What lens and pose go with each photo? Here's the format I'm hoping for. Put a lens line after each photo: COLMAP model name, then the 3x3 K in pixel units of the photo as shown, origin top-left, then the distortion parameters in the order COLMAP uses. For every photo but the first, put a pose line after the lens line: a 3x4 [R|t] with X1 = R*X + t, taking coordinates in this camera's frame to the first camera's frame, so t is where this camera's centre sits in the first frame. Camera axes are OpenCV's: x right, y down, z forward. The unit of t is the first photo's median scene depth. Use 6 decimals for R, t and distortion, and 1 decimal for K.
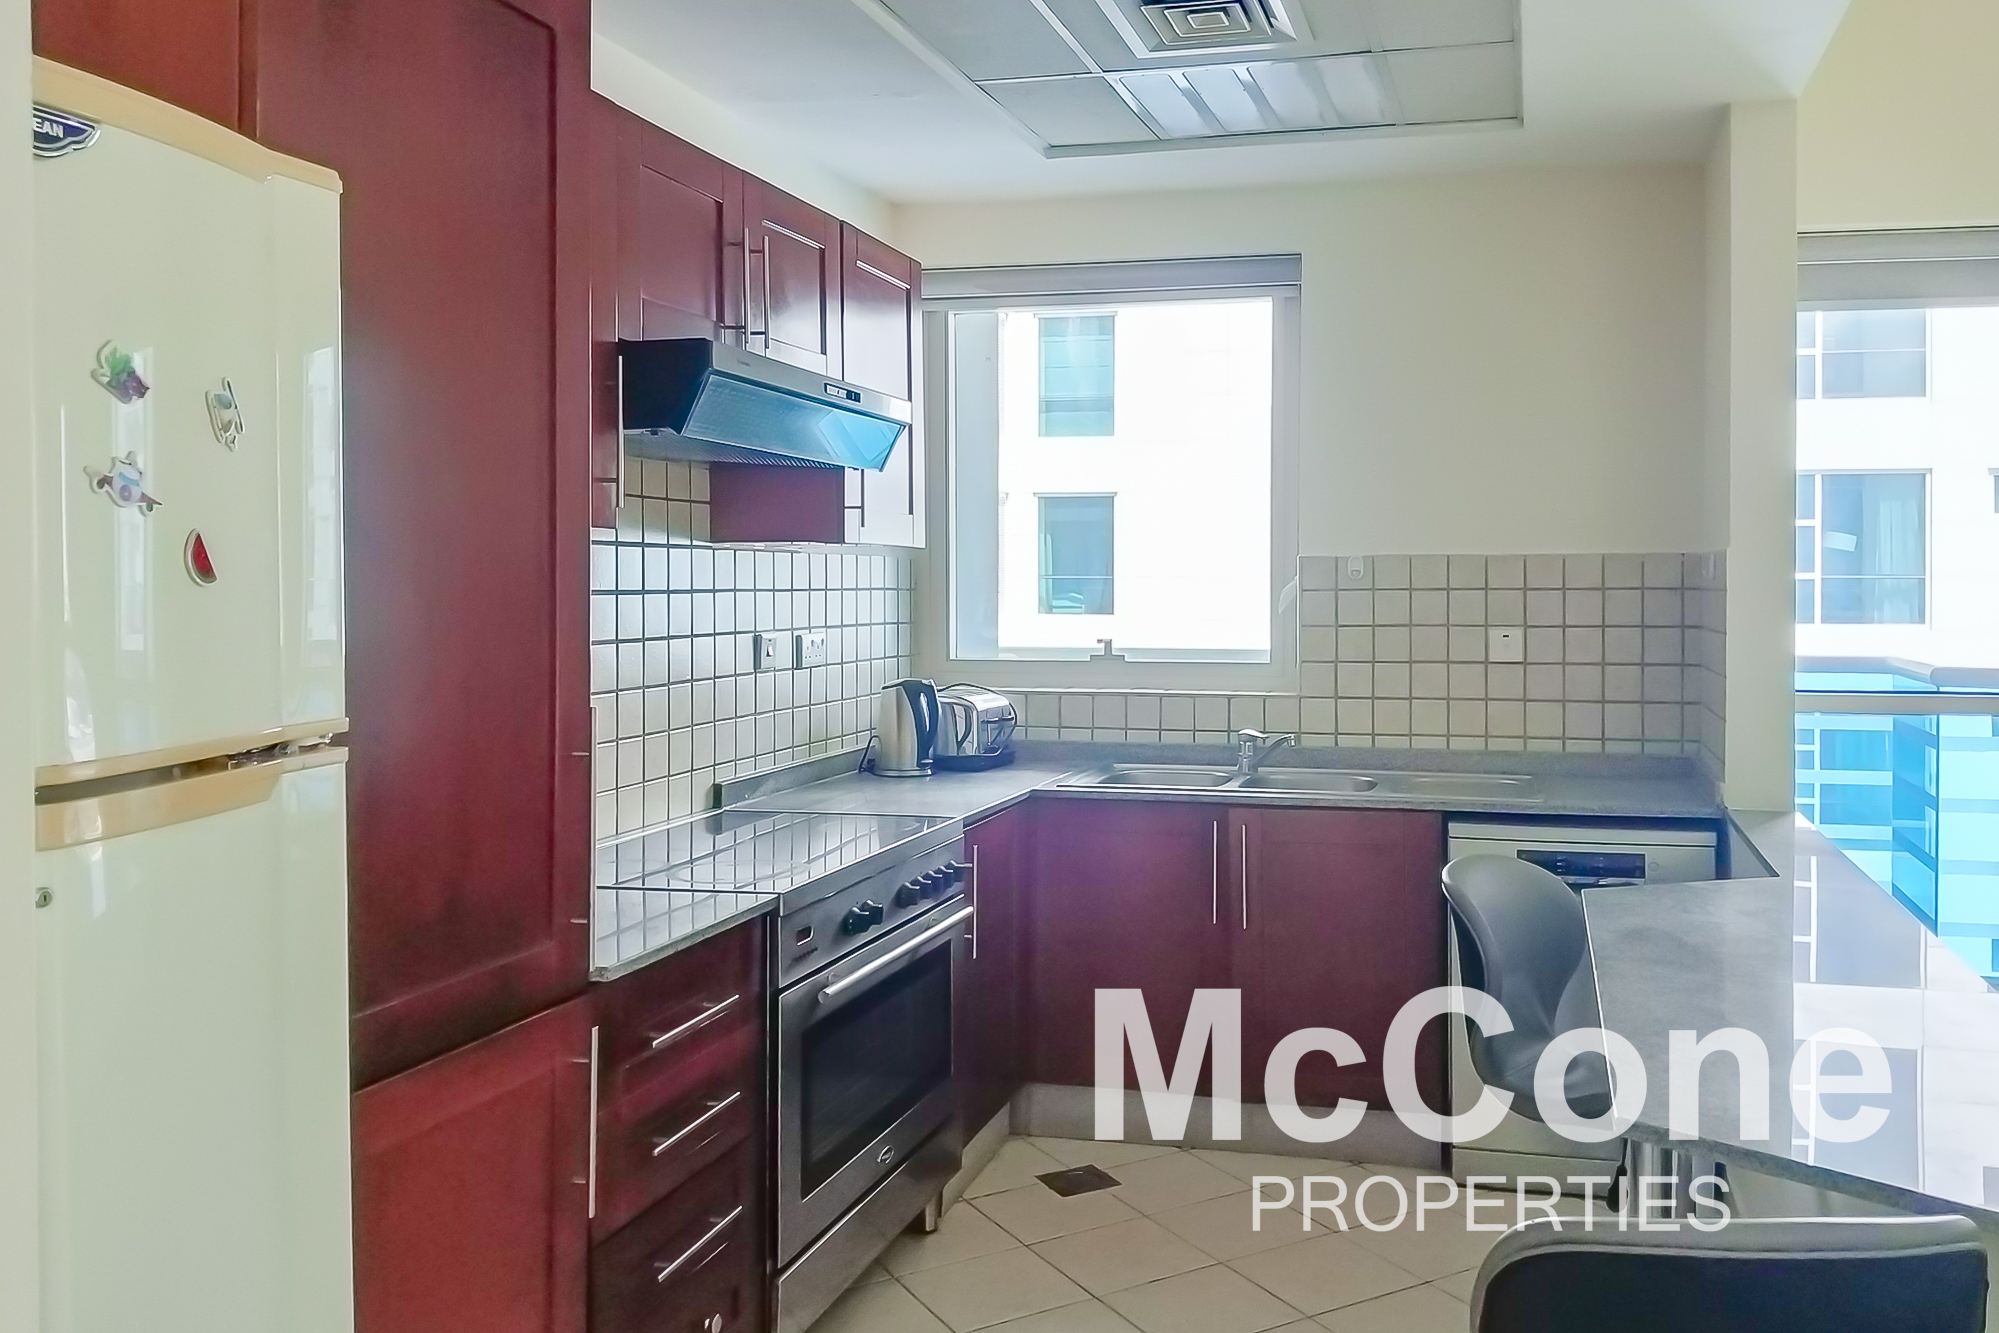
lens RADIAL K [[2039.3, 0, 999.5], [0, 2039.3, 666.5], [0, 0, 1]] dist [0.694373, -0.003854]
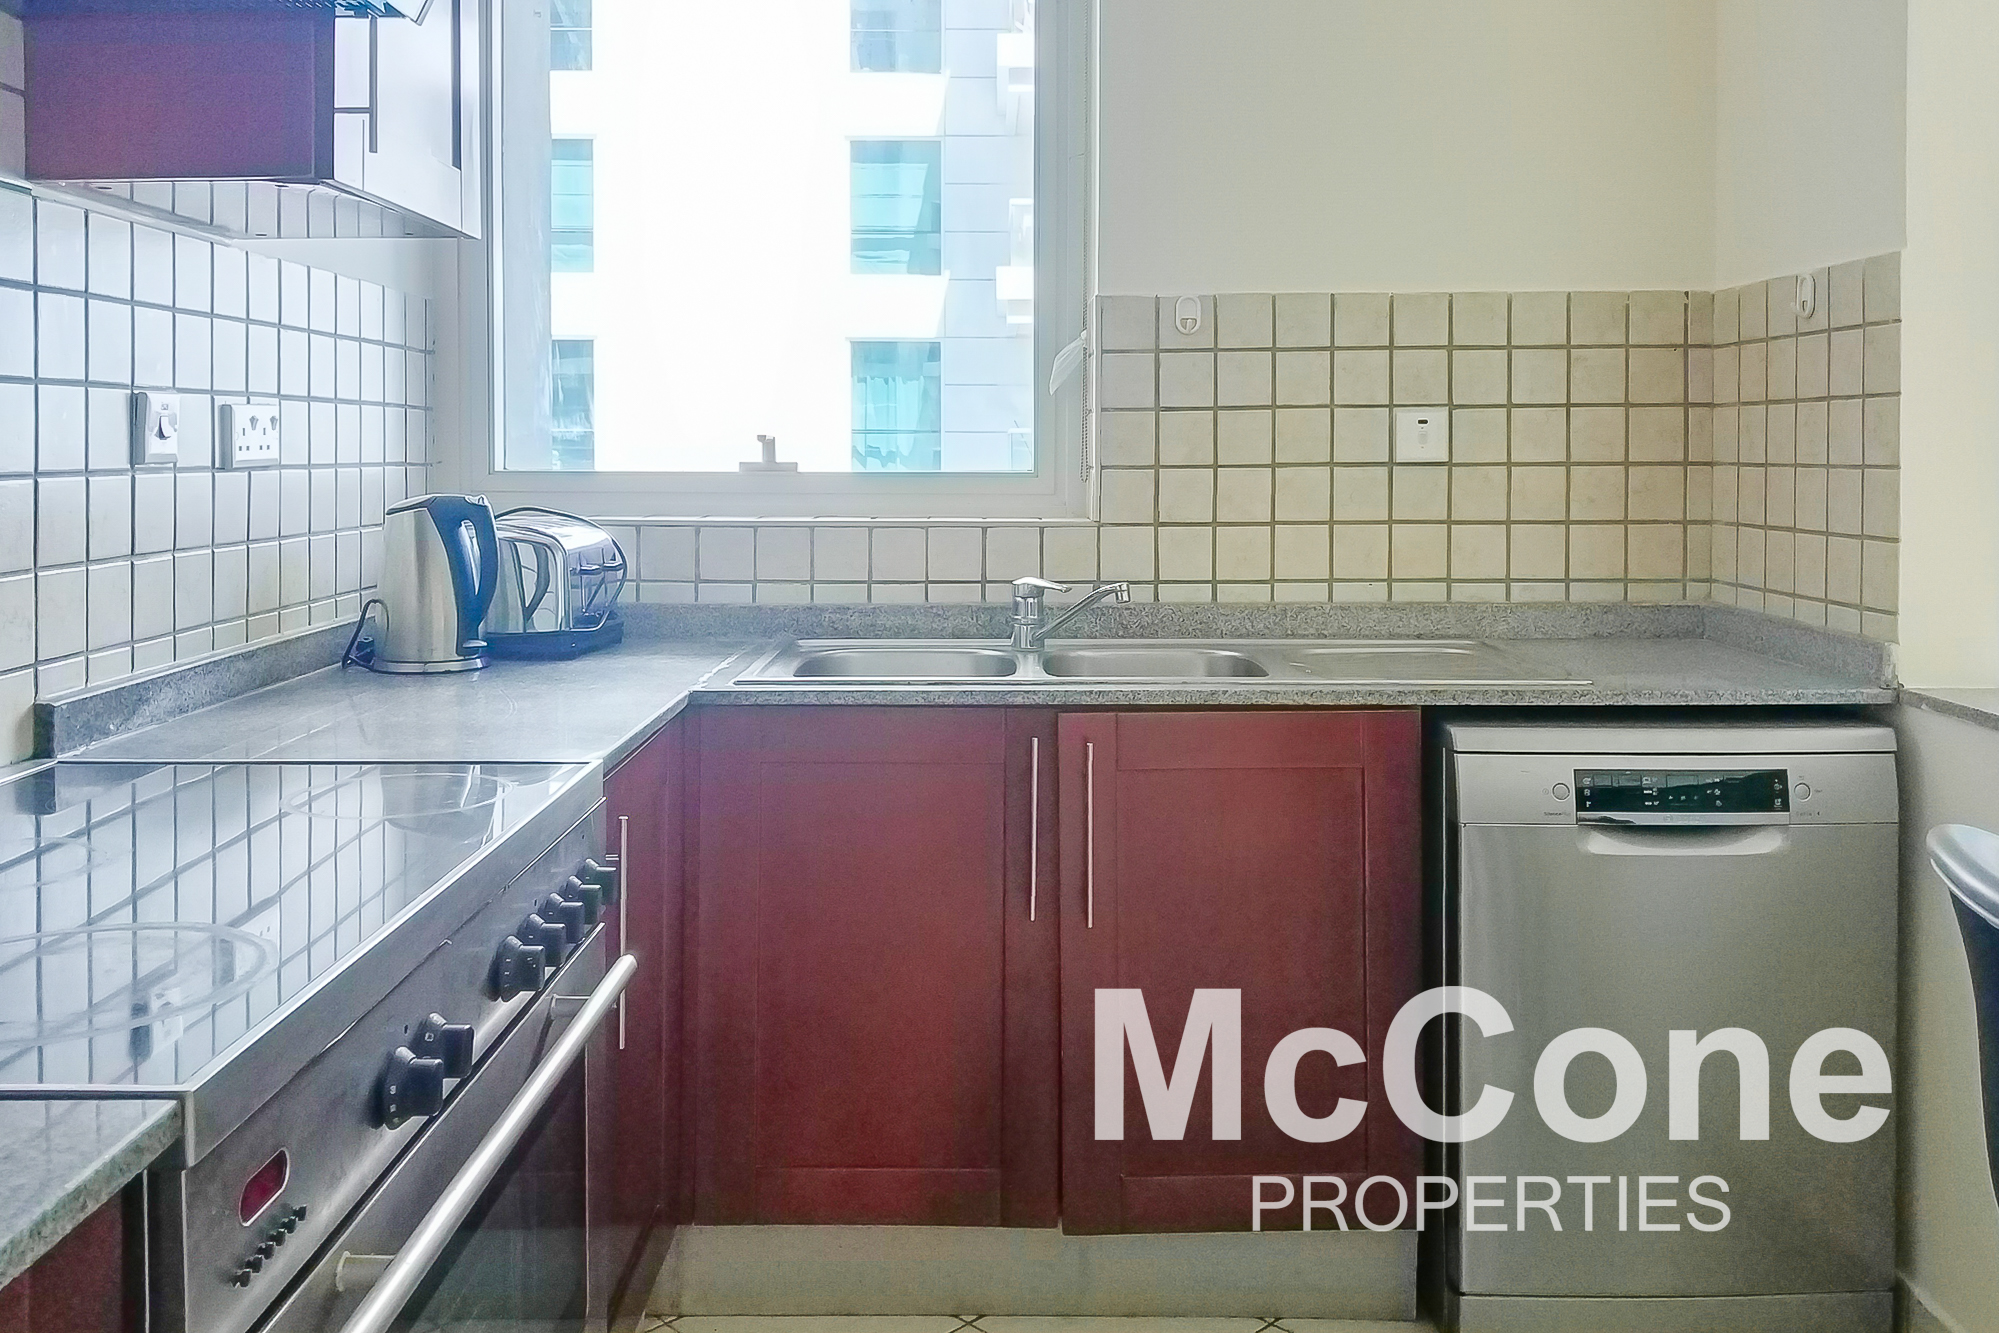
lens RADIAL K [[2078.4, 0, 1001.8], [0, 2078.4, 497.9], [0, 0, 1]] dist [0.163417, -0.350179]
pose [[0.966245, -0.003344, 0.257604, -0.044633], [0.007859, 0.999833, -0.016501, 0.017687], [-0.257506, 0.017968, 0.966110, 0.424746]]
